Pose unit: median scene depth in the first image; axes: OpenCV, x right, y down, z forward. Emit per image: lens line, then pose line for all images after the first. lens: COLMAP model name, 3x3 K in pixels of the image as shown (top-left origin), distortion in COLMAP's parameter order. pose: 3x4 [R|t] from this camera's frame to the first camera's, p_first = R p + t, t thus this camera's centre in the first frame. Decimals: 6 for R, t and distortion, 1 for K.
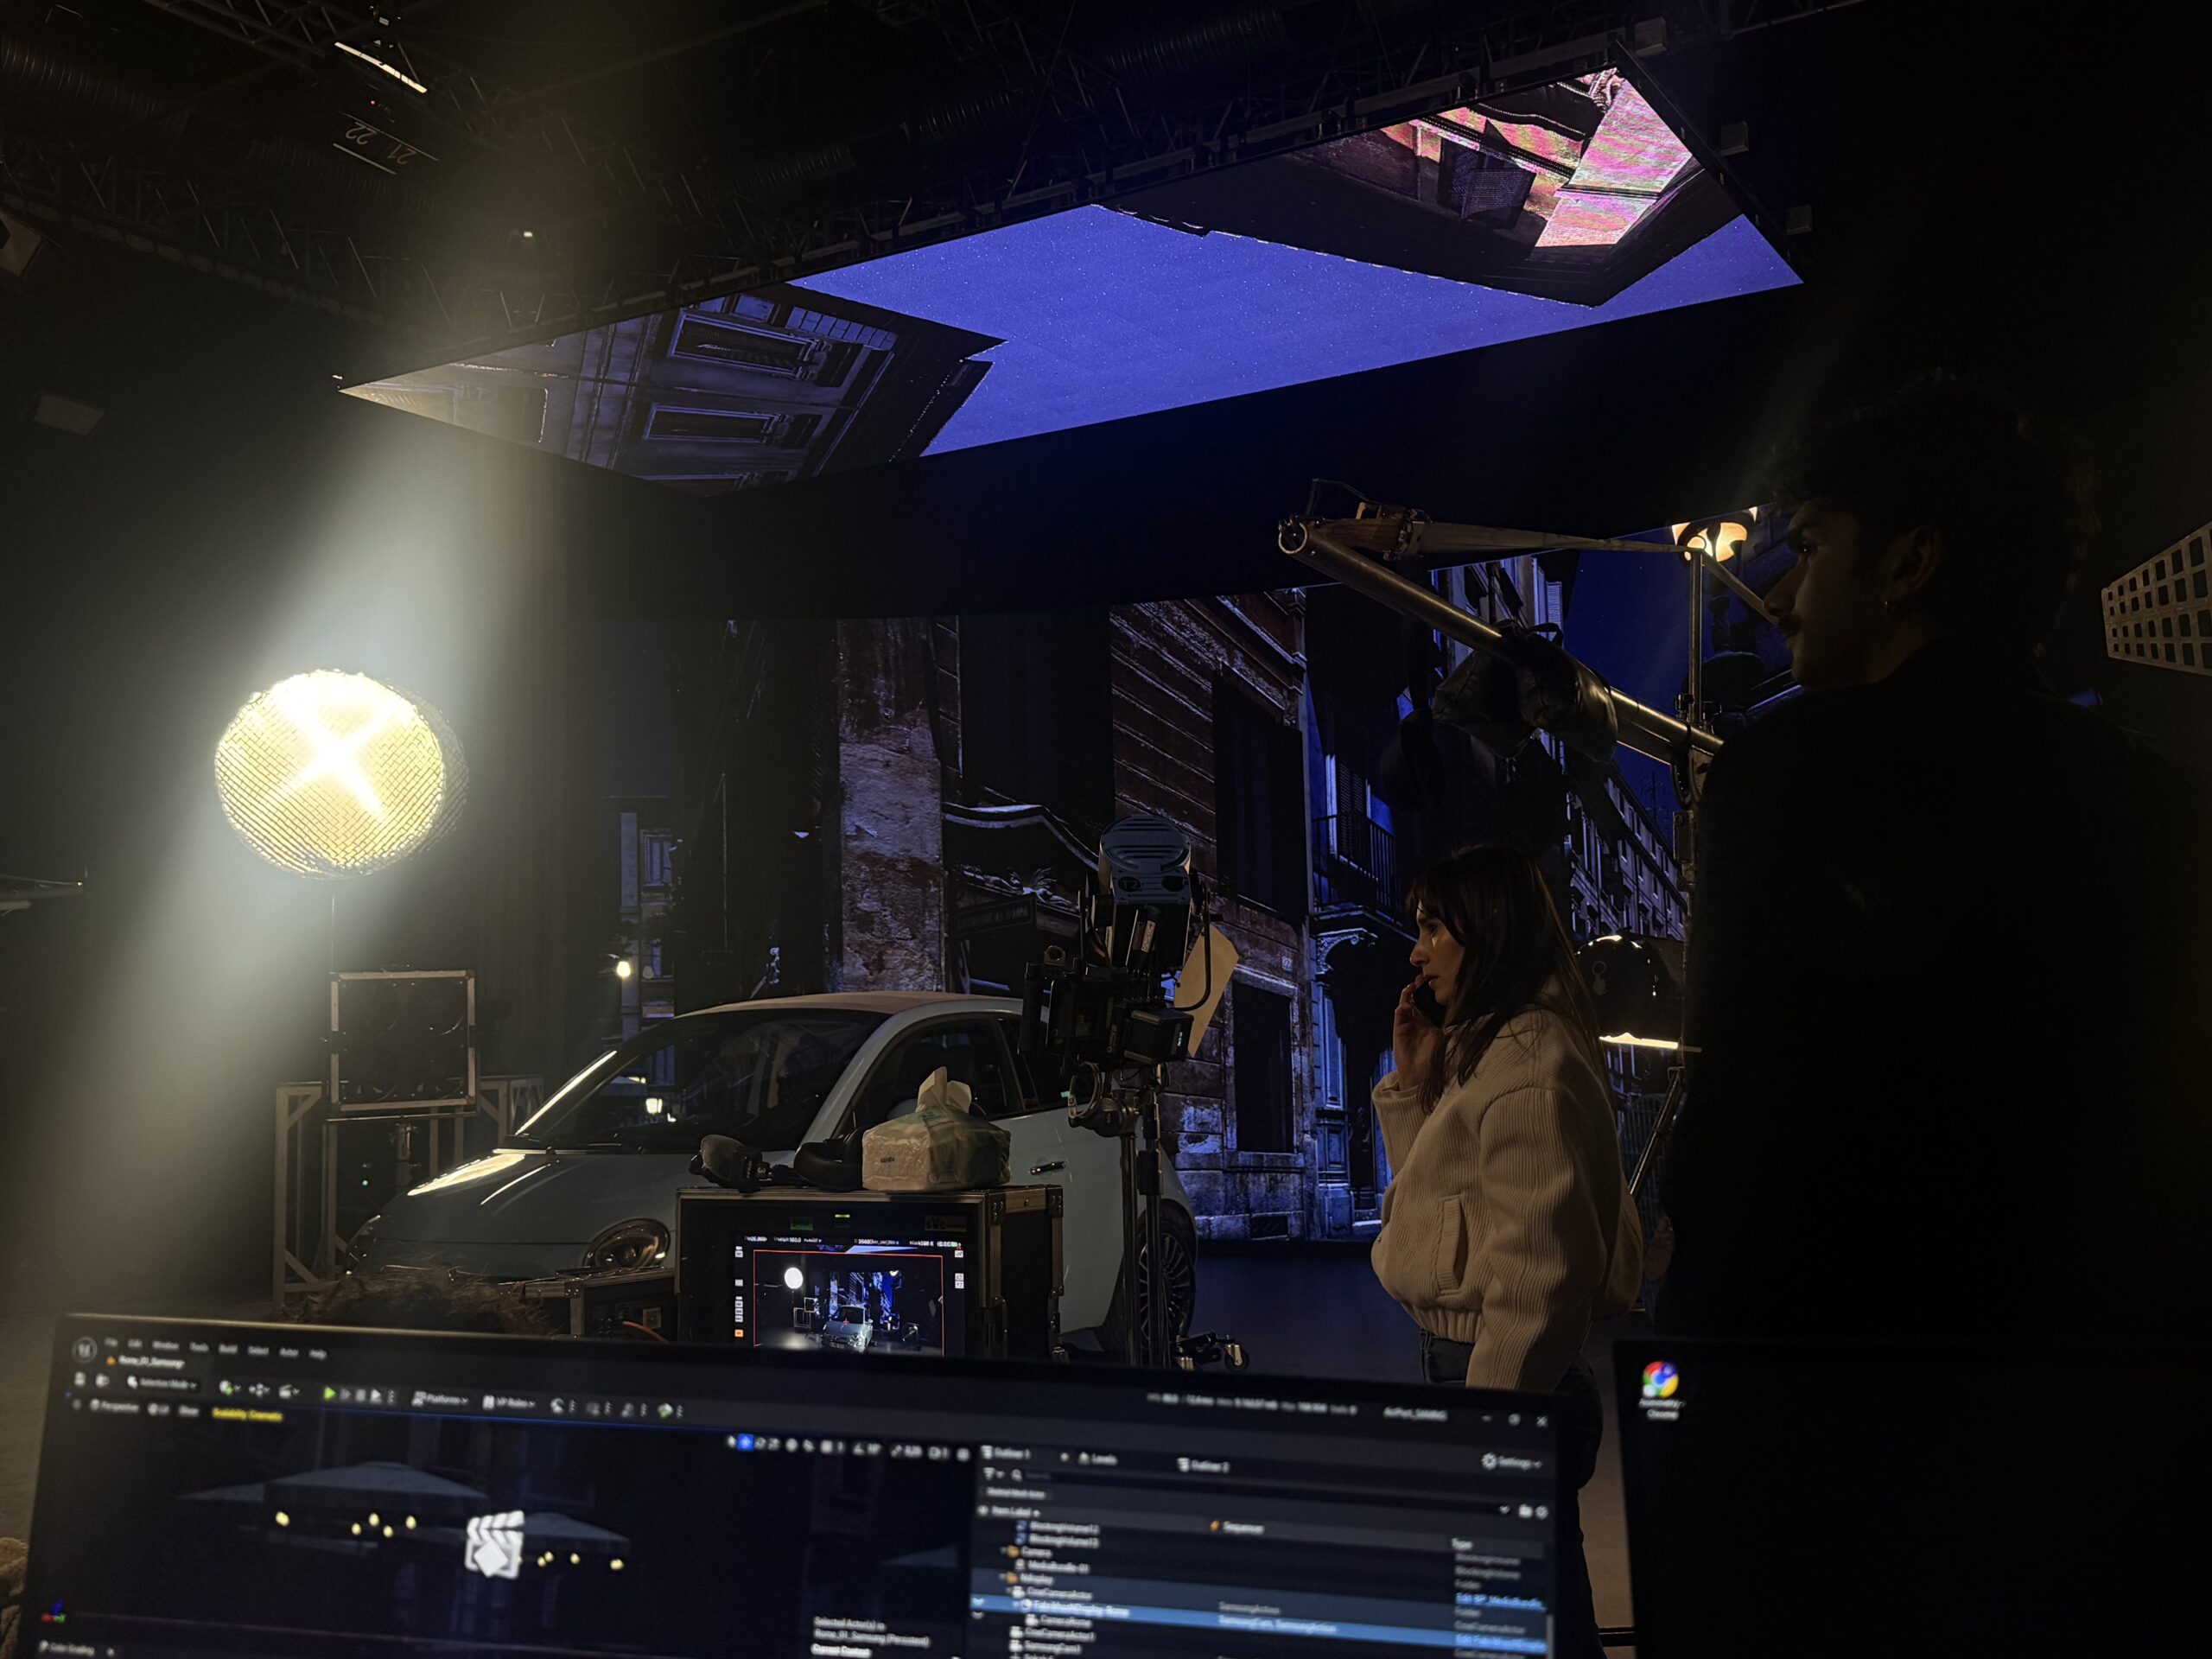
lens RADIAL K [[2212.4, 0, 1101.5], [0, 2212.4, 806.6], [0, 0, 1]] dist [0.080083, 0.000000]
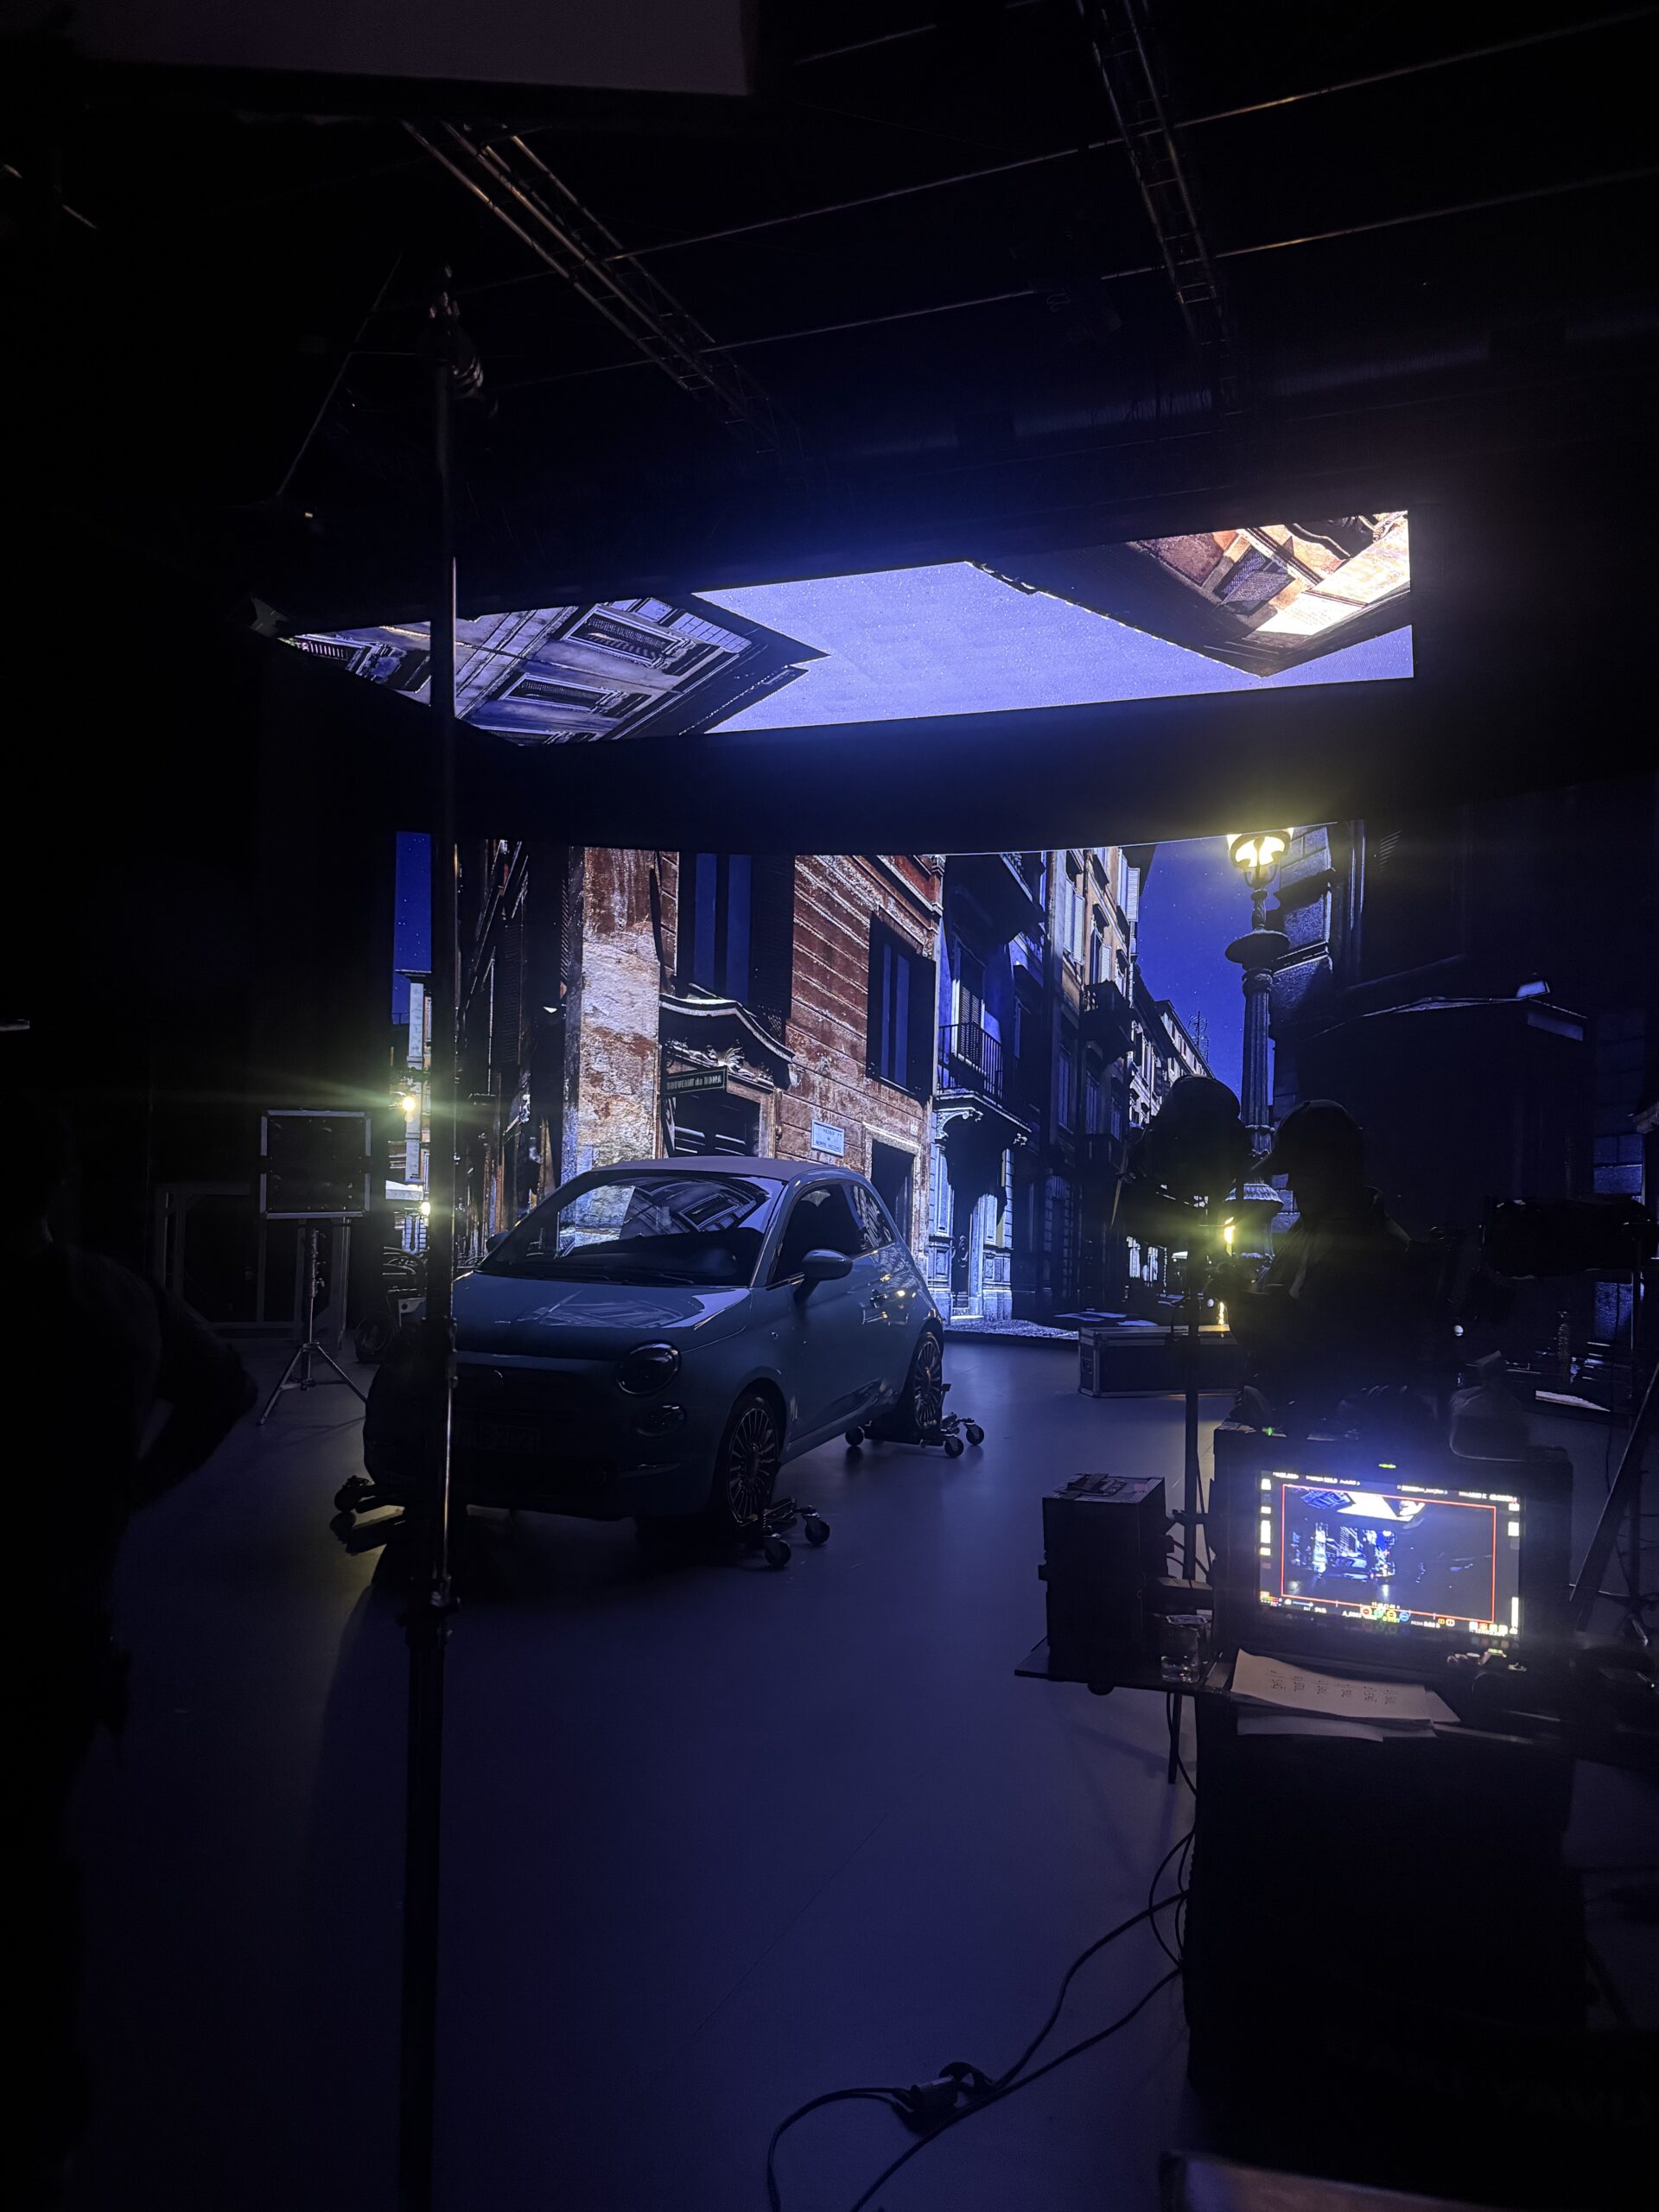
lens RADIAL K [[1561.7, 0, 828.3], [0, 1561.7, 1122.2], [0, 0, 1]] dist [0.037600, -0.068461]
pose [[0.983544, 0.055292, 0.171999, -0.136289], [-0.070661, 0.993910, 0.084555, -0.011980], [-0.166277, -0.095317, 0.981462, 0.056974]]
